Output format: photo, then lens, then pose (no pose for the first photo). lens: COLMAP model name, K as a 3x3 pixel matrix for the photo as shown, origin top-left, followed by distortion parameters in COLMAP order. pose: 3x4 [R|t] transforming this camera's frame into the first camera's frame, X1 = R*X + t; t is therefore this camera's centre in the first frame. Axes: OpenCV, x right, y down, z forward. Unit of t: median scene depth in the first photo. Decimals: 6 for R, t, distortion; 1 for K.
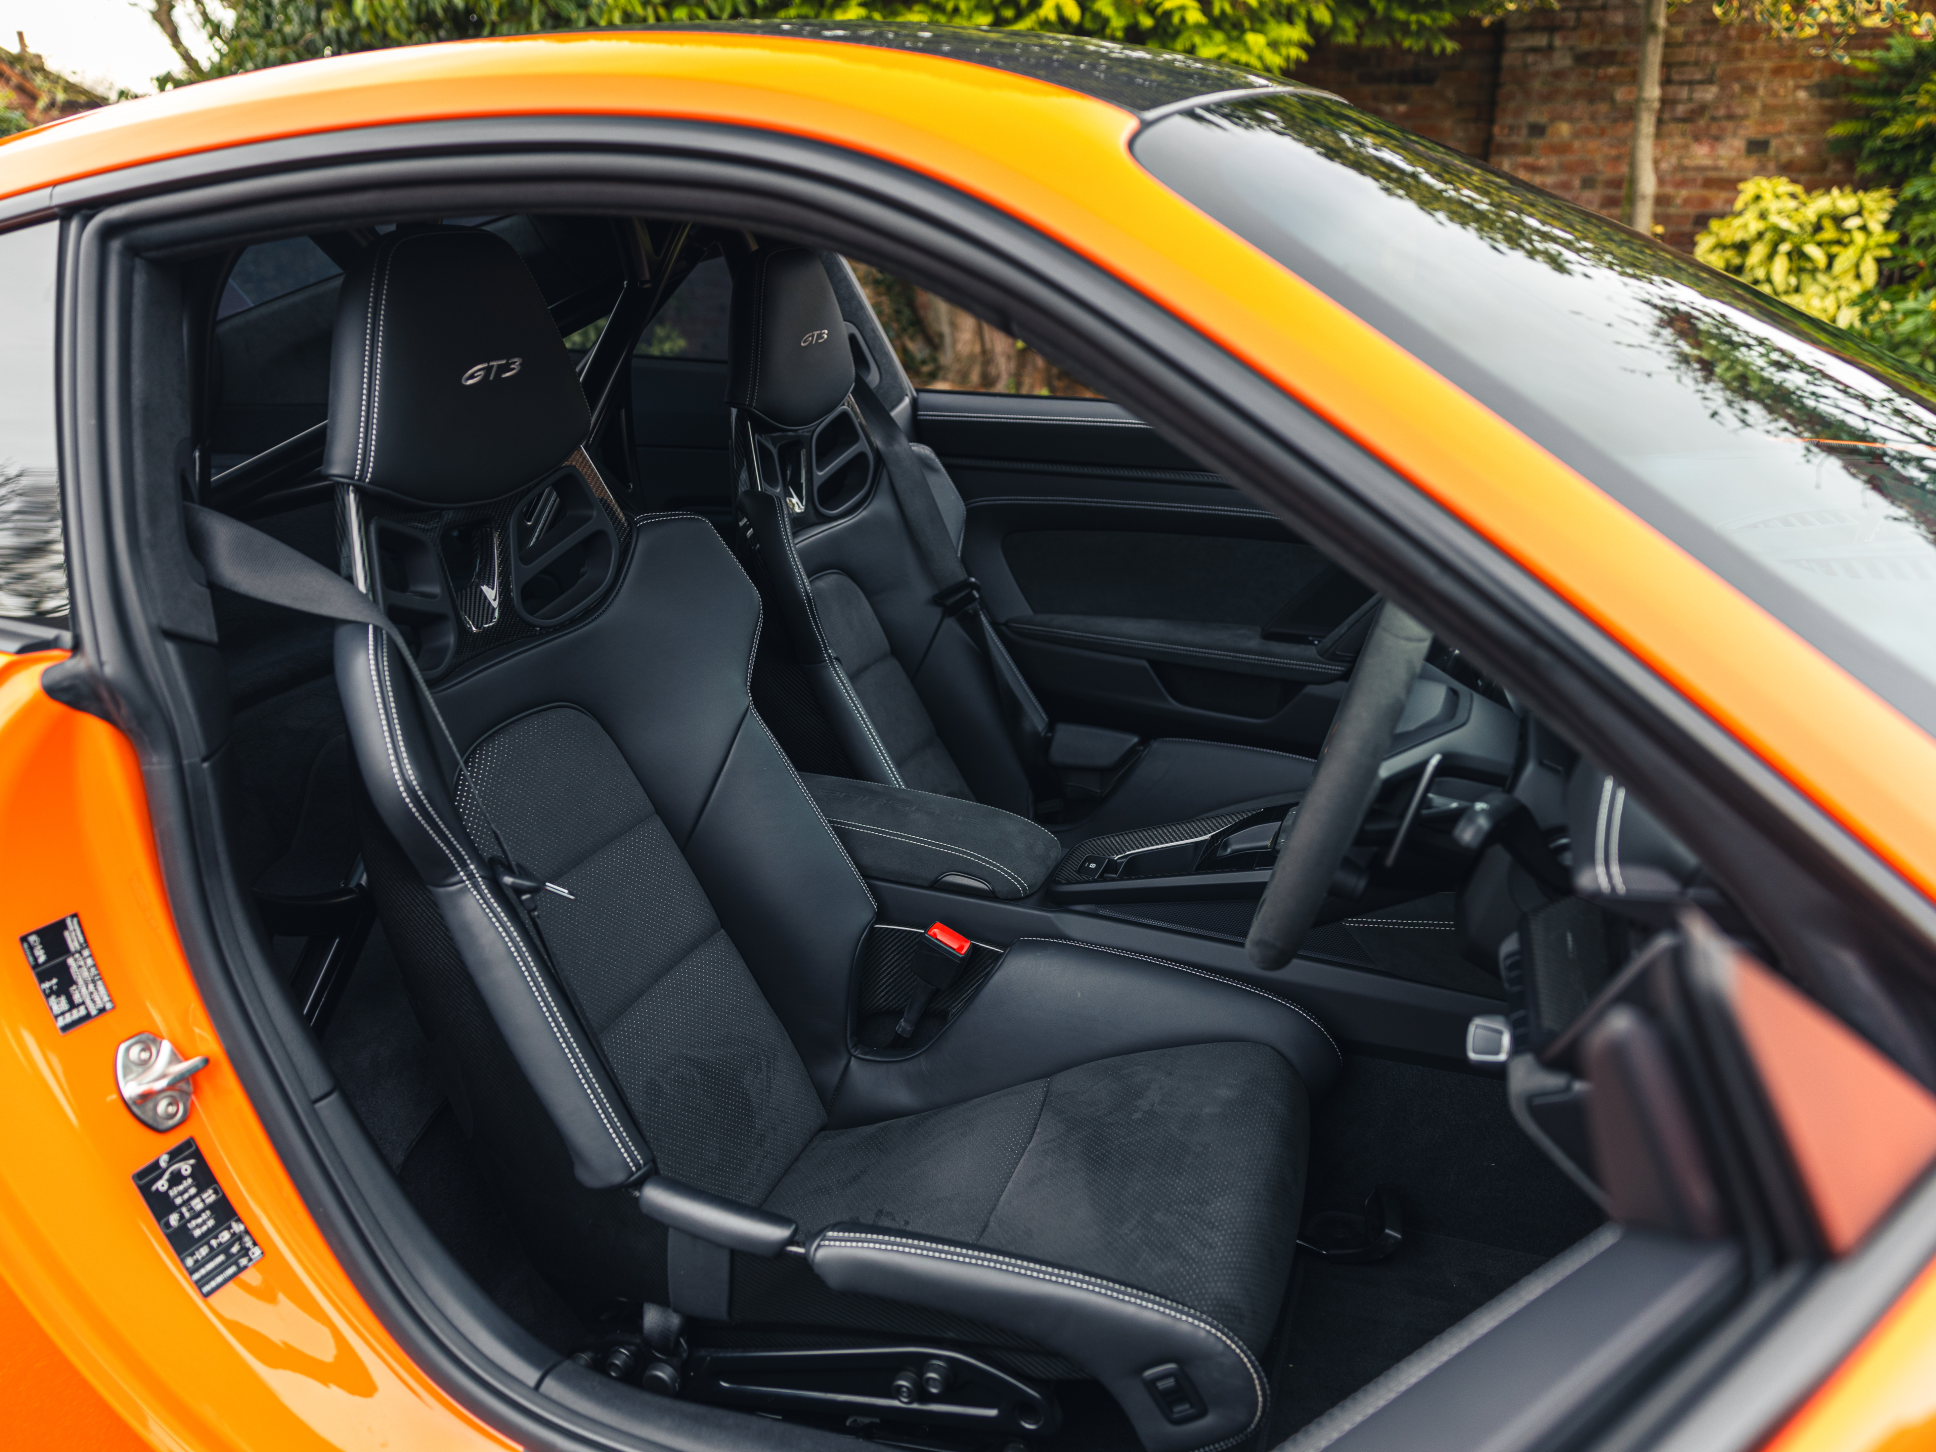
lens RADIAL K [[1555.5, 0, 971.6], [0, 1555.5, 725.9], [0, 0, 1]] dist [0.036551, -0.019917]
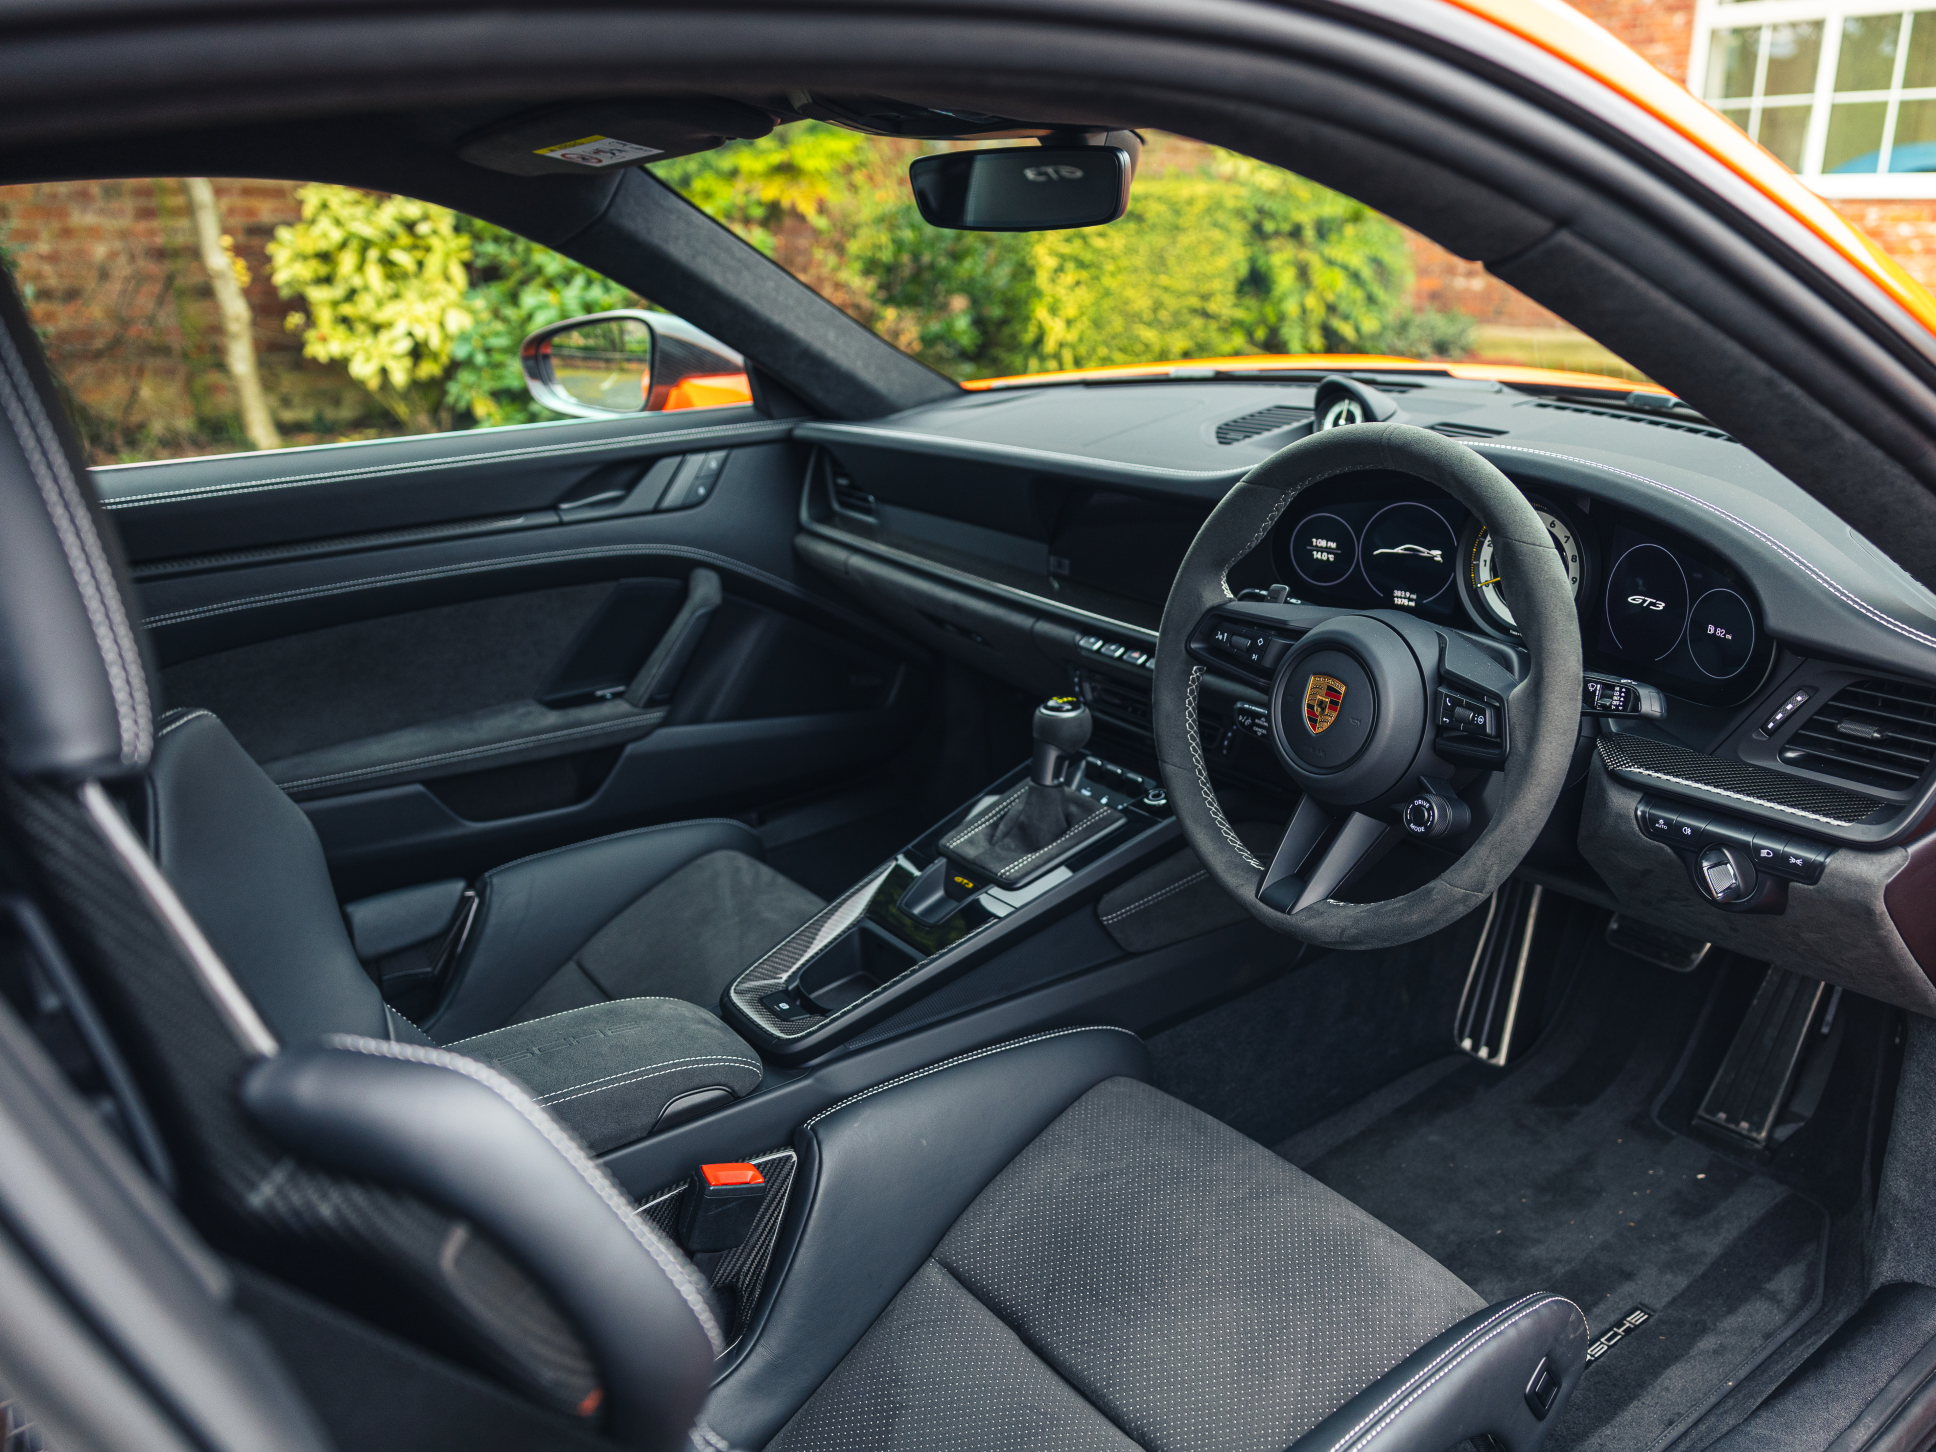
lens RADIAL K [[1555.5, 0, 961.8], [0, 1555.5, 764.8], [0, 0, 1]] dist [0.036551, -0.019917]
pose [[0.512500, -0.303829, 0.803138, -0.186296], [0.303776, 0.938978, 0.161372, -0.048667], [-0.803159, 0.161271, 0.573522, 0.185704]]
